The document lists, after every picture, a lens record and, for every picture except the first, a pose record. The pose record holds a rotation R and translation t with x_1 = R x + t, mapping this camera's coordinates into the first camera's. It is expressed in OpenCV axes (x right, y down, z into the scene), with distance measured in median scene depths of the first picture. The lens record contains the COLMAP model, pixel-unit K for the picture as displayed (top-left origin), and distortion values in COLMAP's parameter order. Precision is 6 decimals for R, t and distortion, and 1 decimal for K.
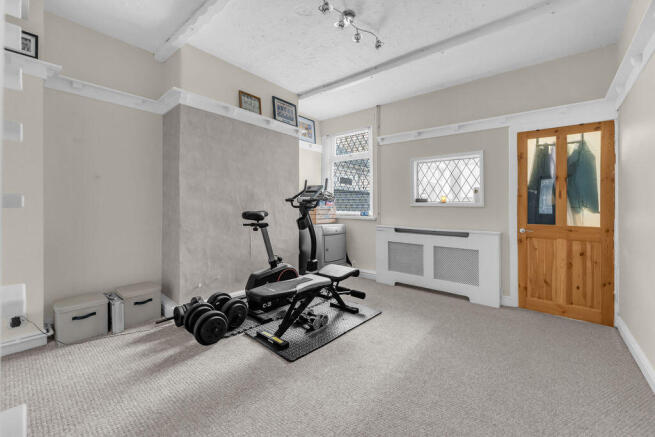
lens RADIAL K [[258.9, 0, 337.8], [0, 258.9, 211.9], [0, 0, 1]] dist [-0.000949, -0.000119]
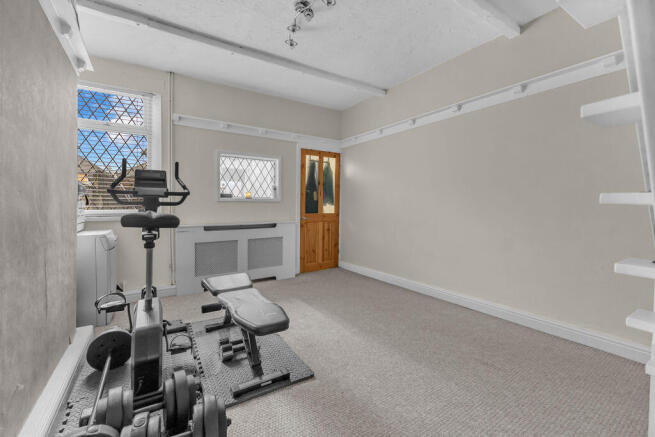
lens RADIAL K [[275.1, 0, 310.2], [0, 275.1, 217.8], [0, 0, 1]] dist [-0.003201, -0.000173]
pose [[0.340562, -0.063624, 0.938067, -0.713653], [0.018147, 0.997967, 0.061099, -0.024141], [-0.940047, -0.003784, 0.341024, 0.461424]]
